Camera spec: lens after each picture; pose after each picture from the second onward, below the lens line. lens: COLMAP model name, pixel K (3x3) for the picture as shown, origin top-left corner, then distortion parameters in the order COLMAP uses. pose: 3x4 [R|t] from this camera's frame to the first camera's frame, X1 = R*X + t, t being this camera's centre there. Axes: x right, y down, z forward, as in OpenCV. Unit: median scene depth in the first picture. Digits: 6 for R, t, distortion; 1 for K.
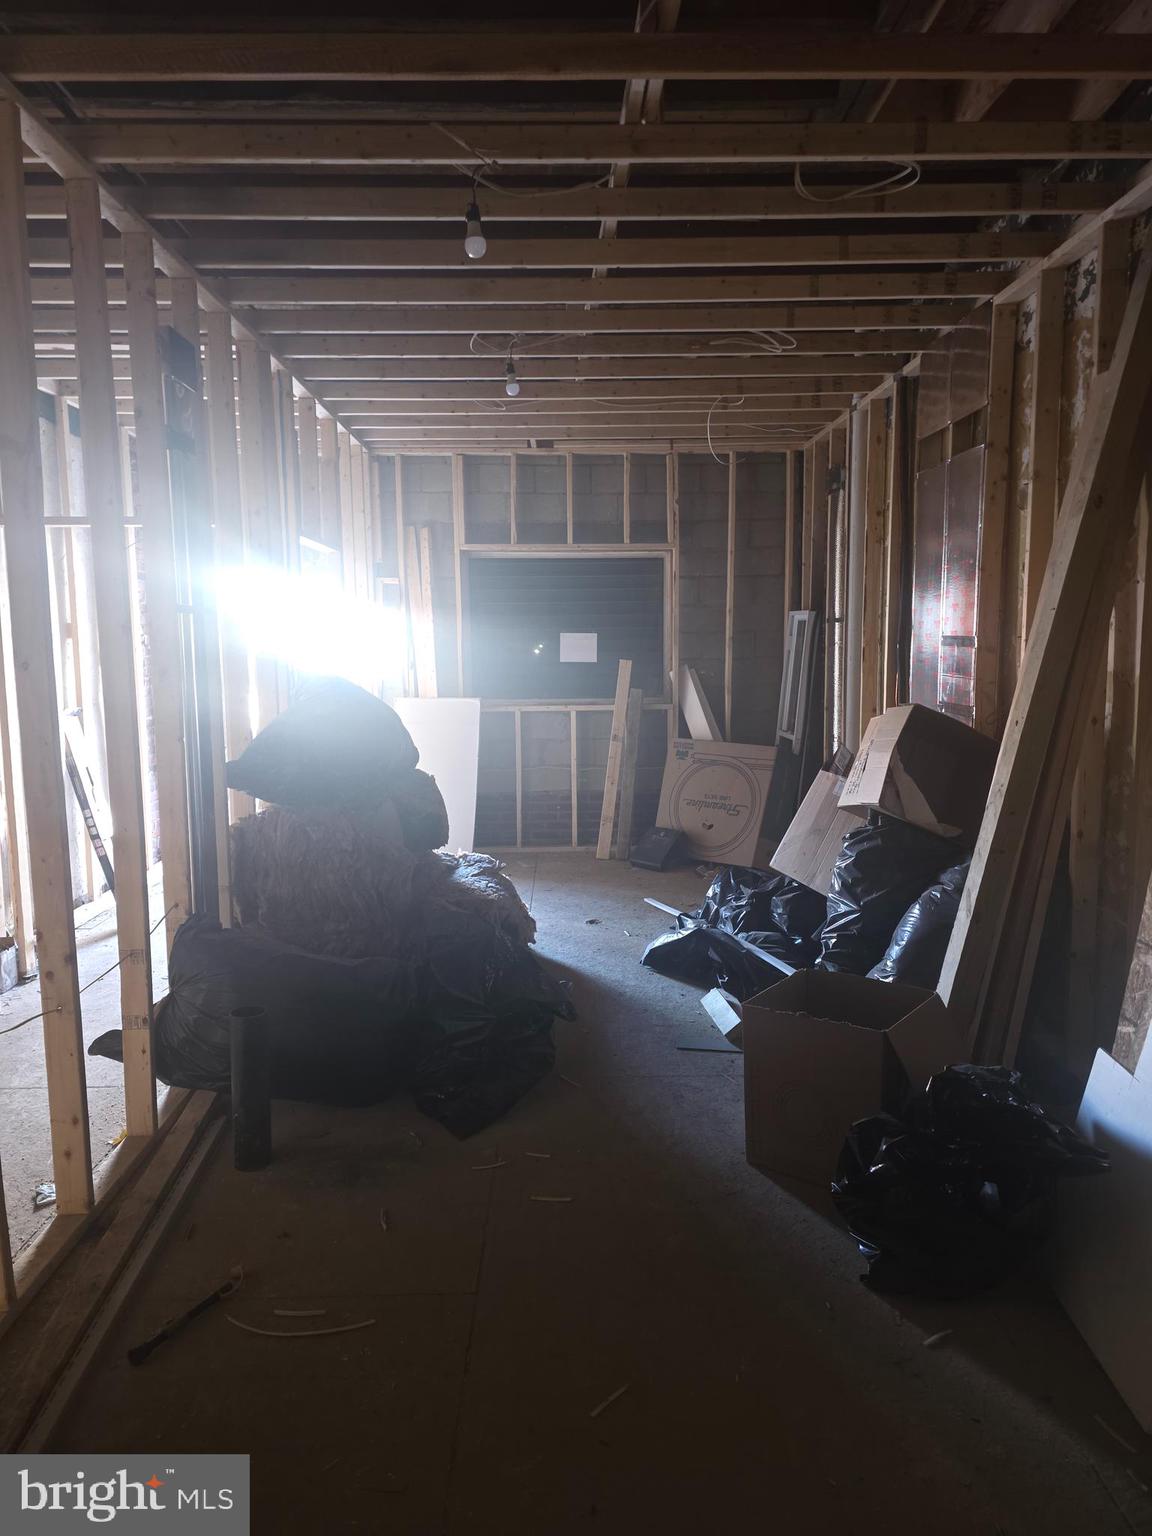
lens RADIAL K [[1045.4, 0, 581.5], [0, 1045.4, 765.7], [0, 0, 1]] dist [0.034776, -0.081511]
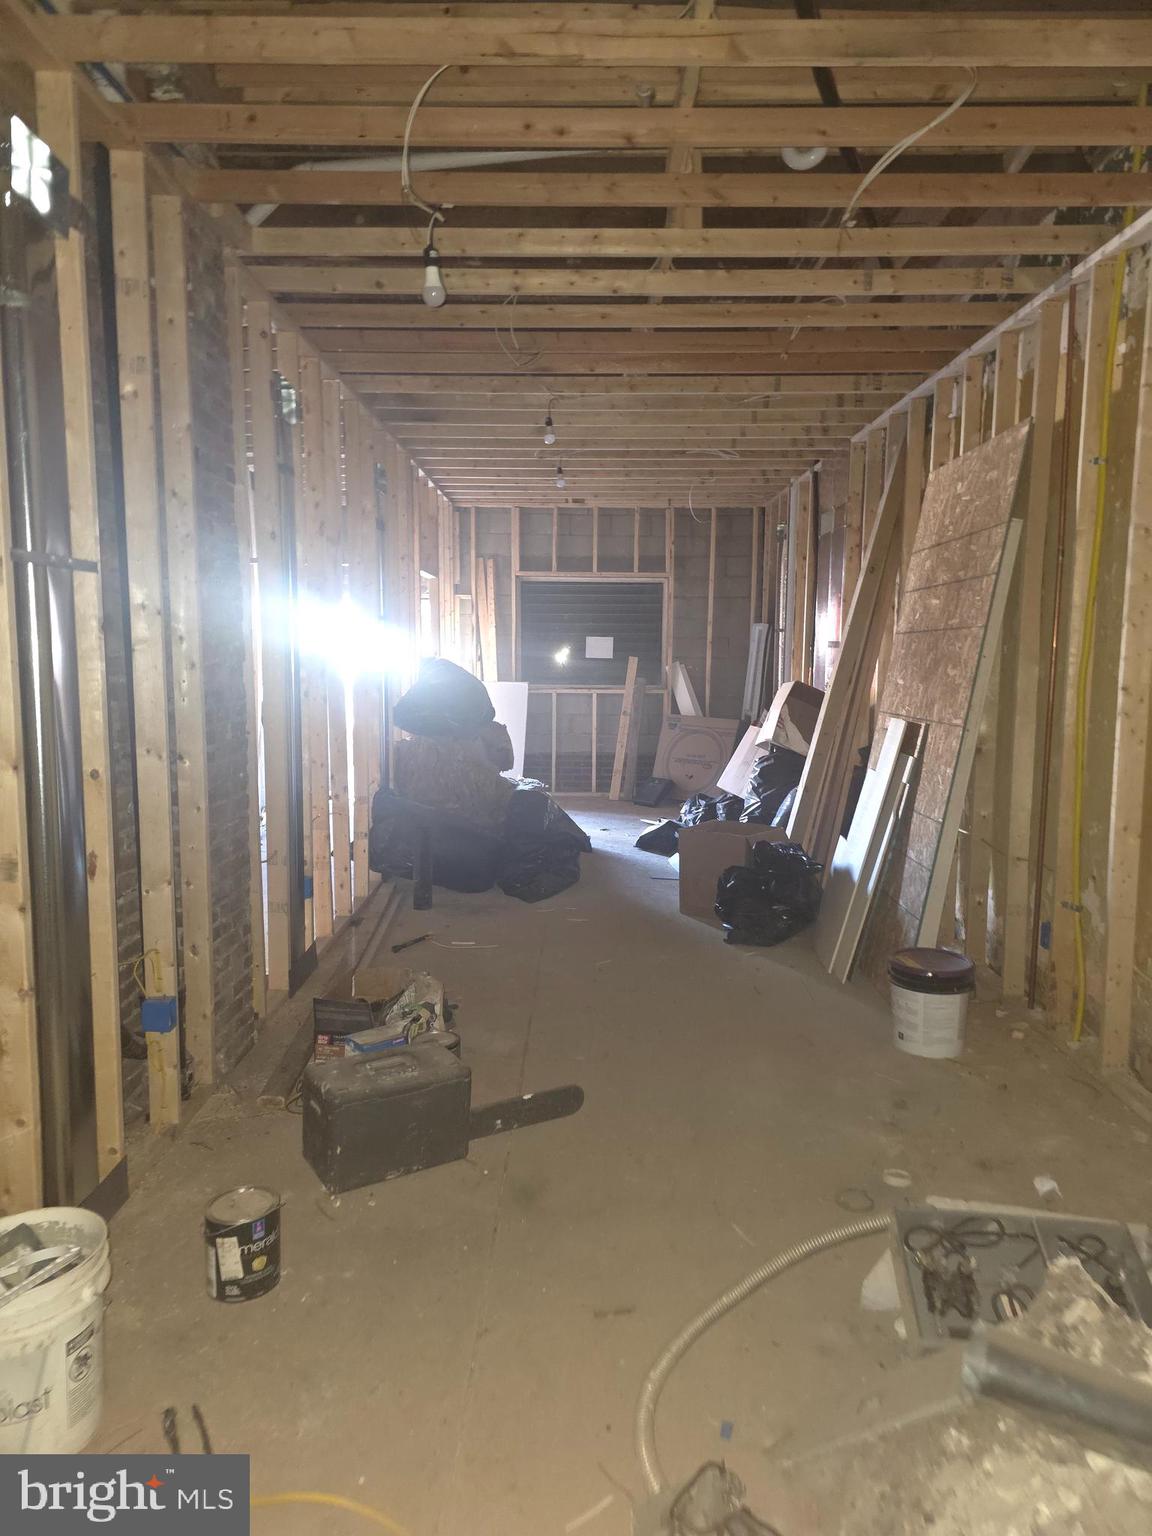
lens RADIAL K [[1015.6, 0, 568.0], [0, 1015.6, 750.4], [0, 0, 1]] dist [0.081556, -0.074282]
pose [[0.999215, 0.020707, -0.033777, 0.004051], [-0.021259, 0.999645, -0.016068, 0.046758], [0.033432, 0.016773, 0.999300, -0.348950]]
